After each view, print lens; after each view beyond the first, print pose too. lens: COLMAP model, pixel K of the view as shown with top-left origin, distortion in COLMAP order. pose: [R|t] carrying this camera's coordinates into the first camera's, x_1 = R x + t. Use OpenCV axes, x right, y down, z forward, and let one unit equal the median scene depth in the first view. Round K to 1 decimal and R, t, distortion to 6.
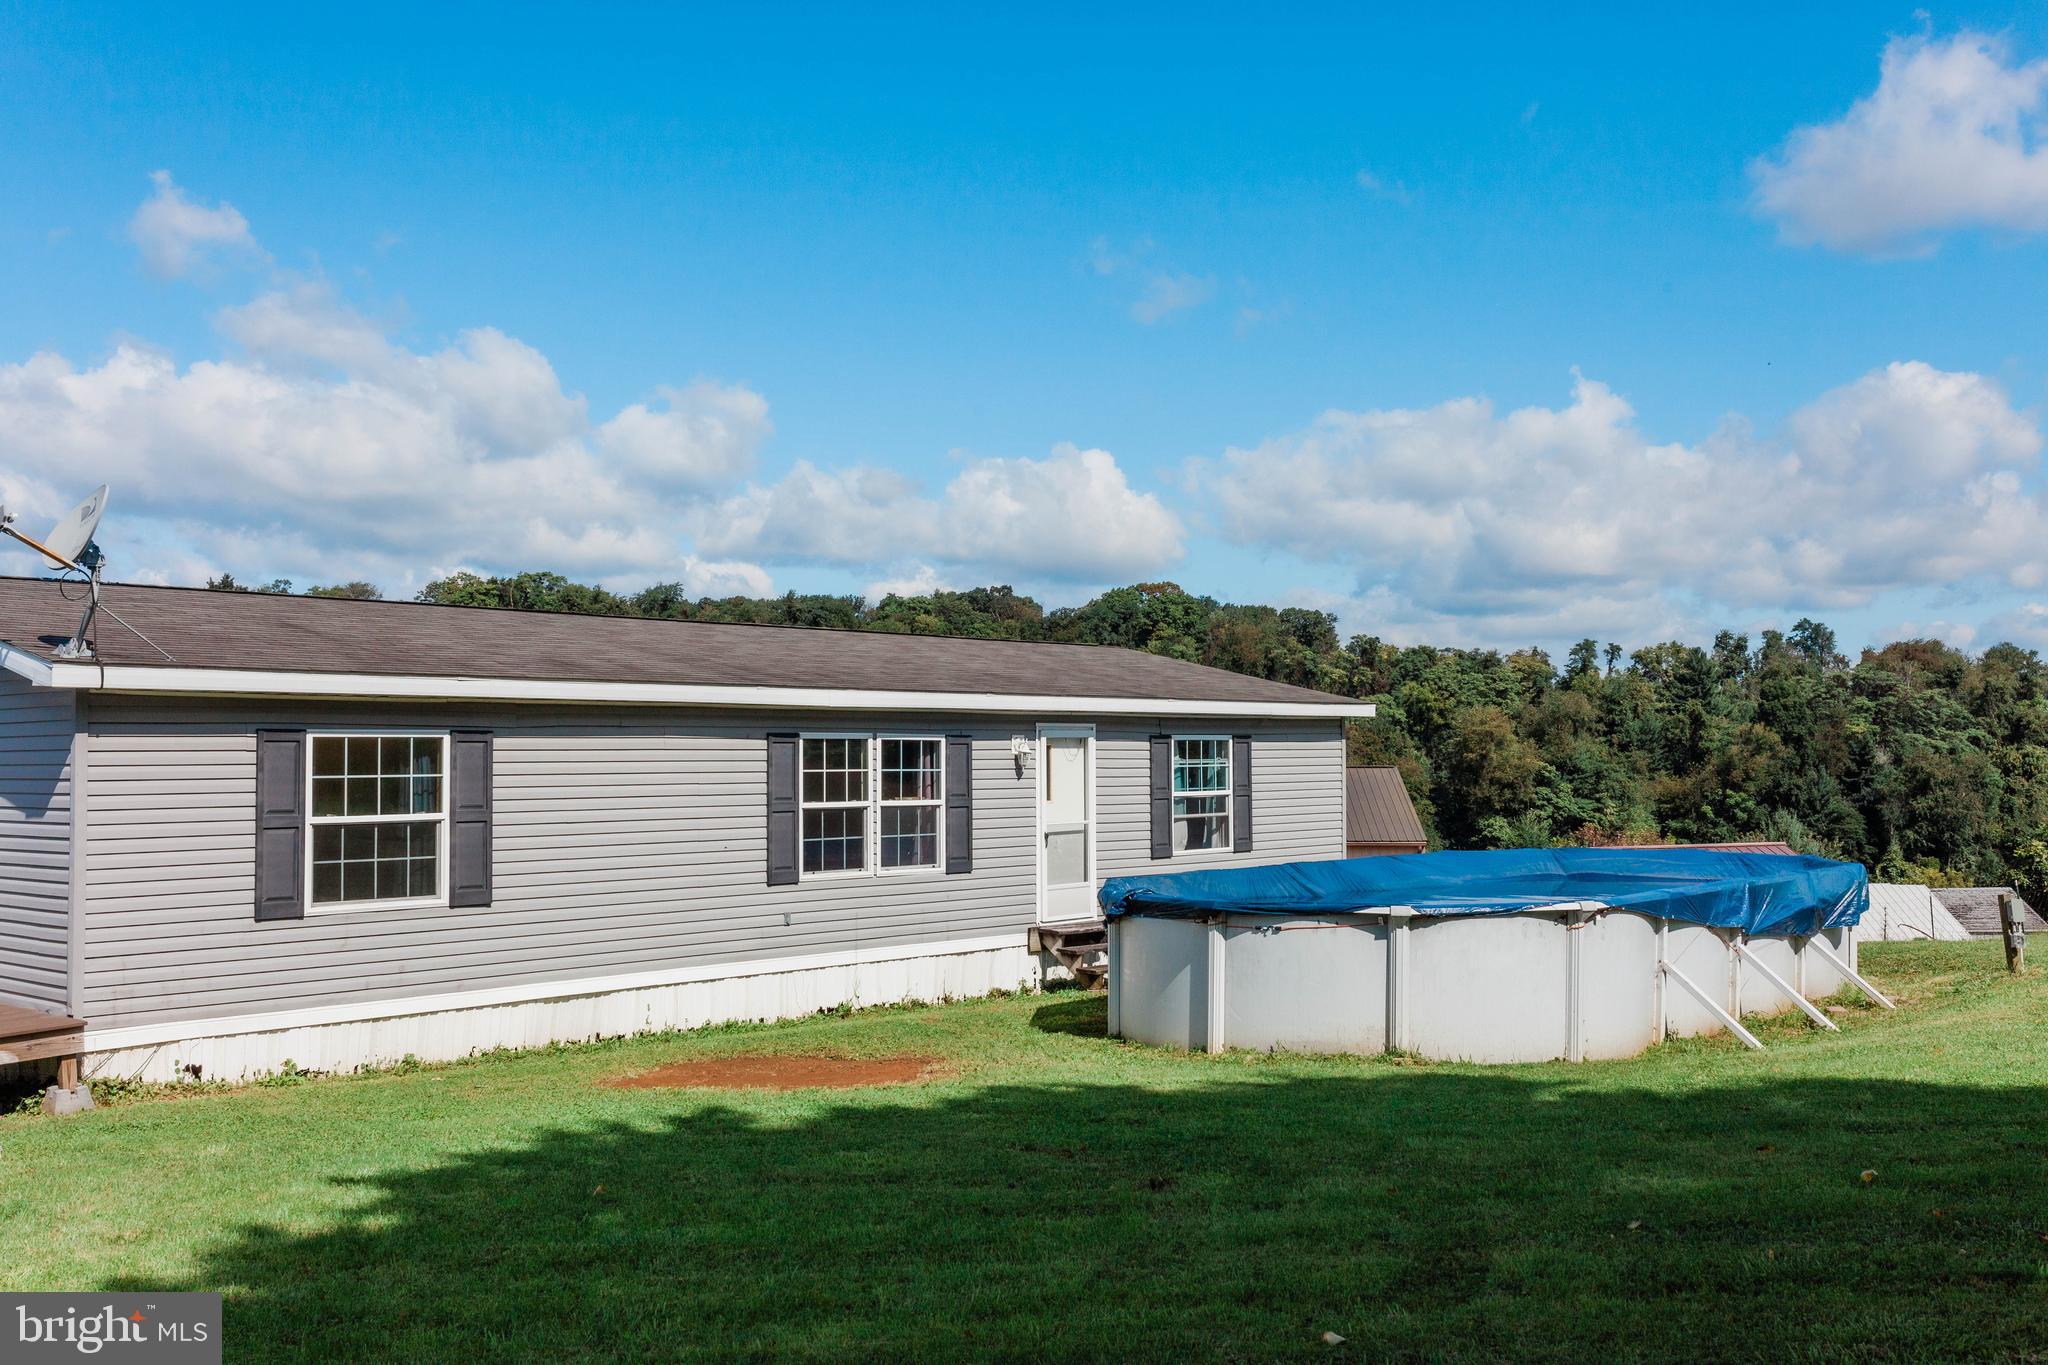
lens RADIAL K [[1943.1, 0, 1024.0], [0, 1943.1, 682.5], [0, 0, 1]] dist [0.006187, -0.011052]
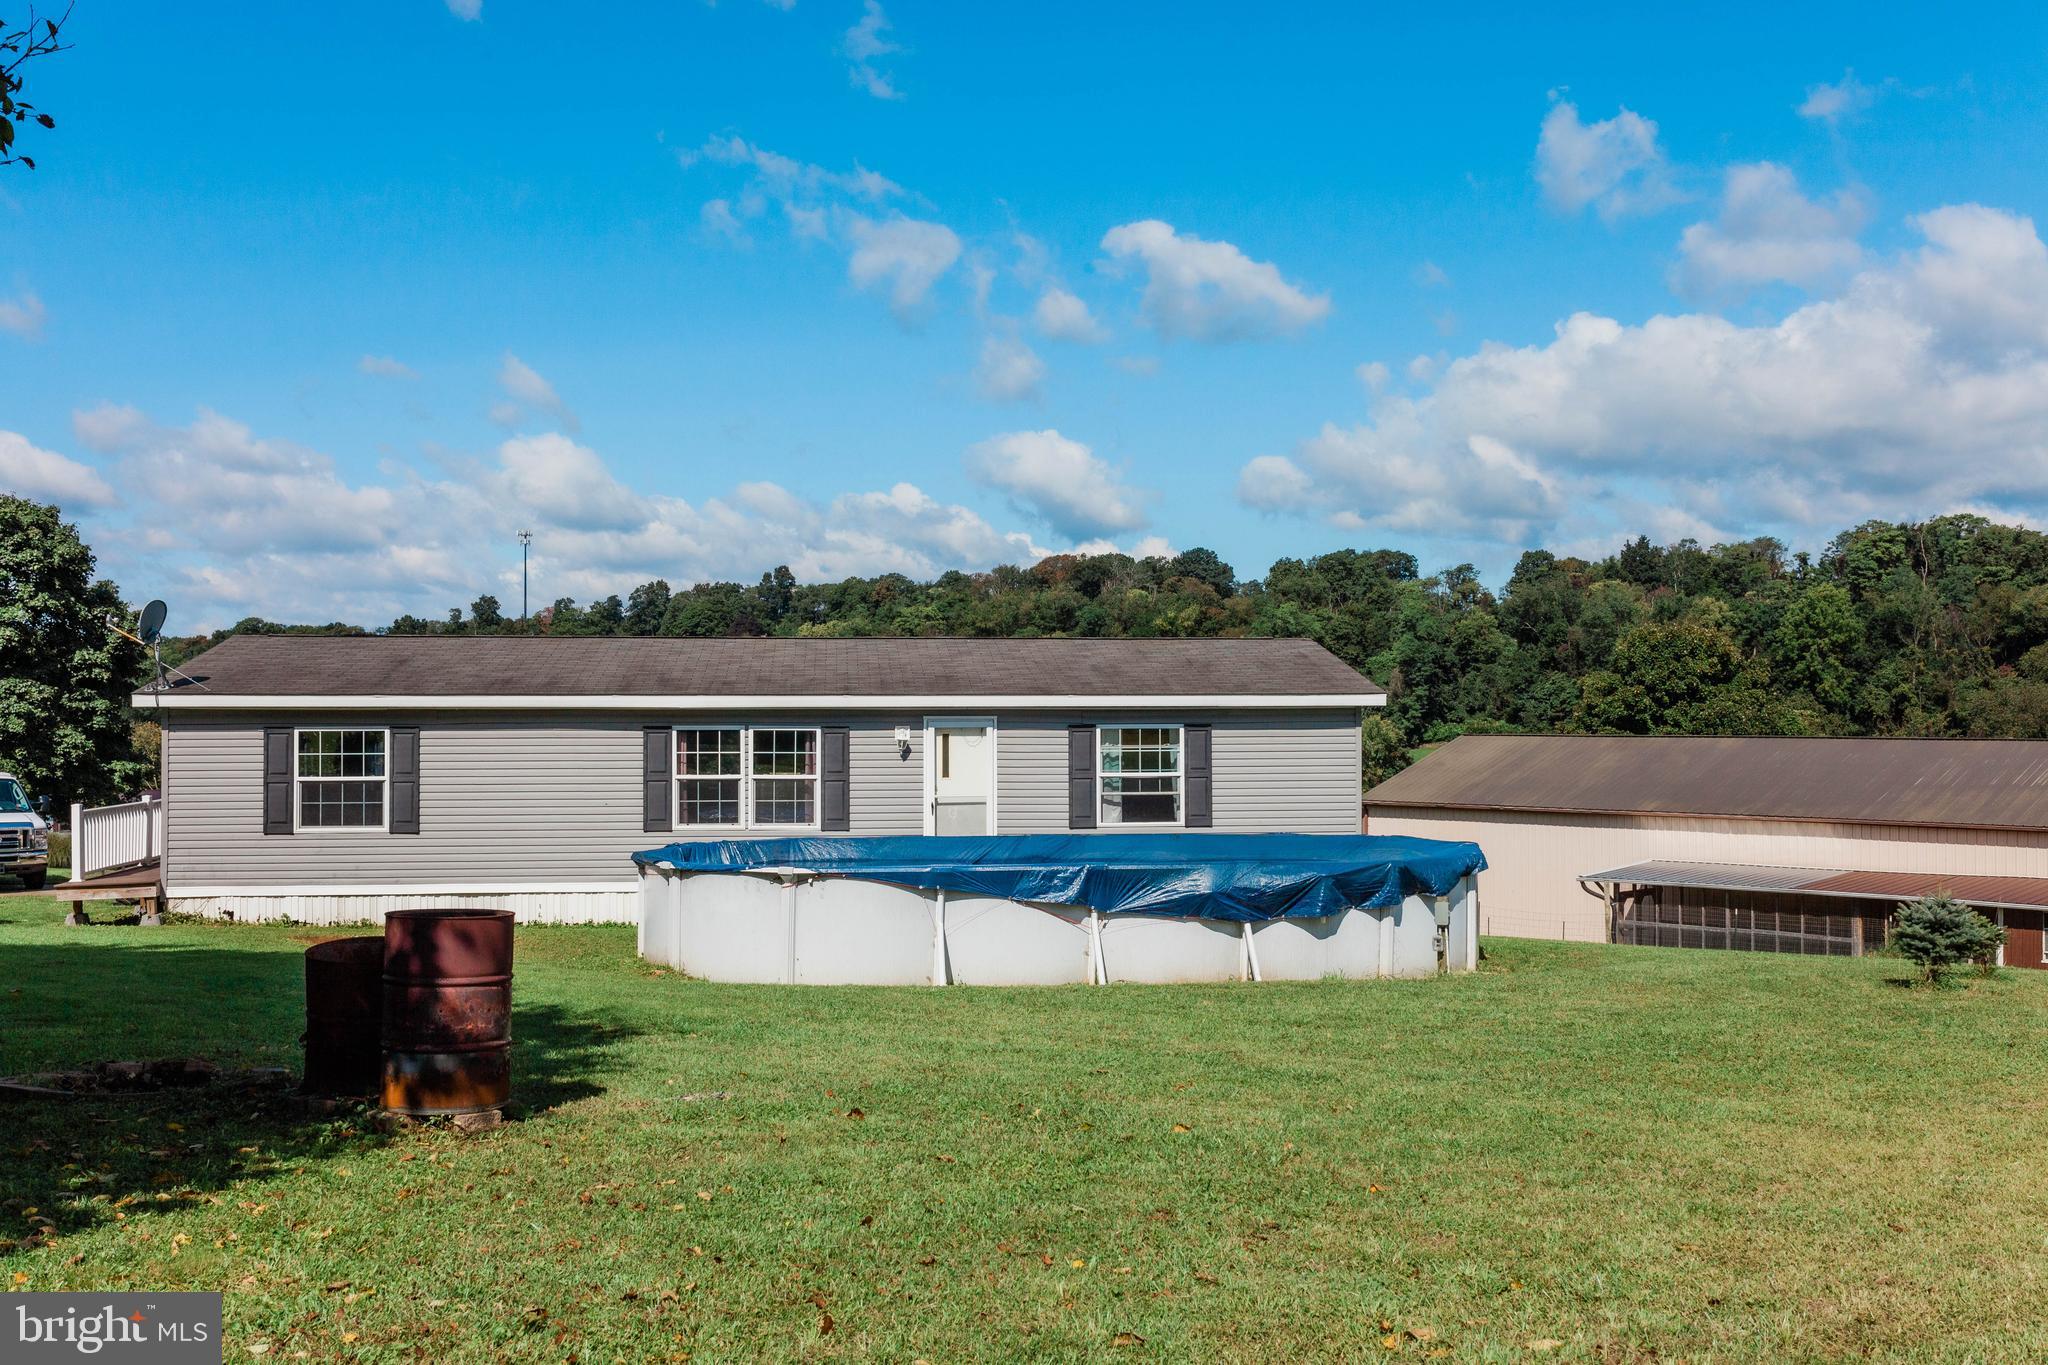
lens RADIAL K [[1943.1, 0, 1024.0], [0, 1943.1, 682.5], [0, 0, 1]] dist [0.006187, -0.011052]
pose [[0.733648, -0.003193, -0.679523, 1.010313], [0.023092, 0.999529, 0.020234, -0.027983], [0.679138, -0.030536, 0.733376, 0.126146]]
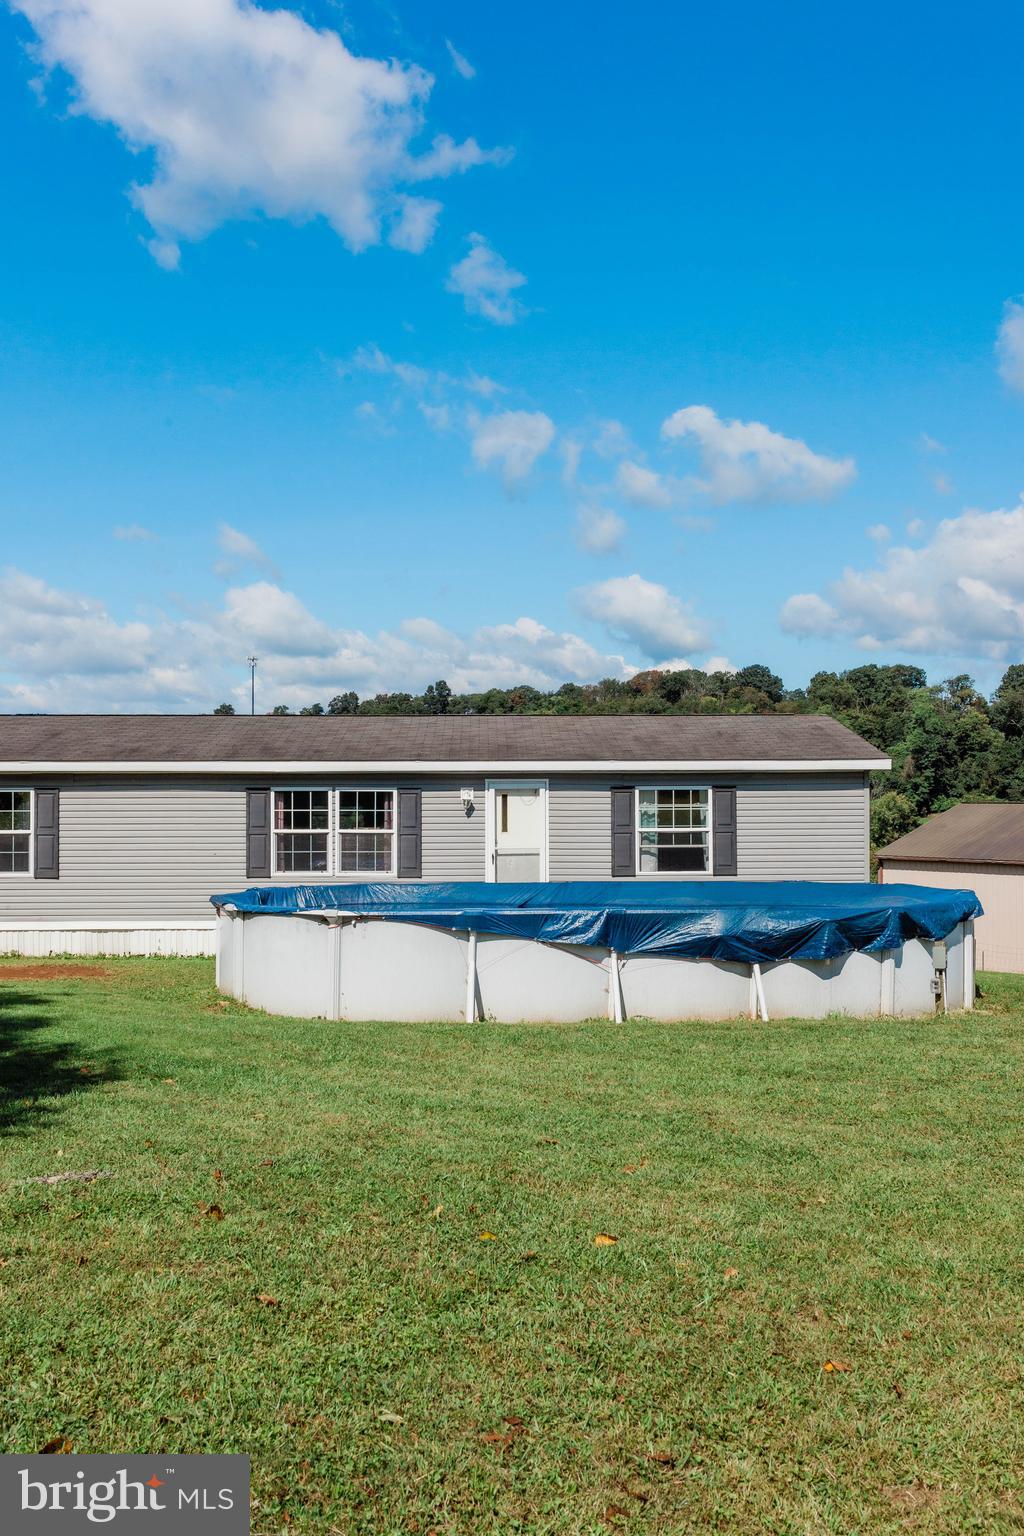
lens RADIAL K [[1457.3, 0, 512.0], [0, 1457.3, 768.0], [0, 0, 1]] dist [0.006187, -0.011052]
pose [[0.679116, -0.004812, -0.734015, 0.914588], [0.026613, 0.999482, 0.018071, -0.007777], [0.733548, -0.031806, 0.678893, 0.293118]]
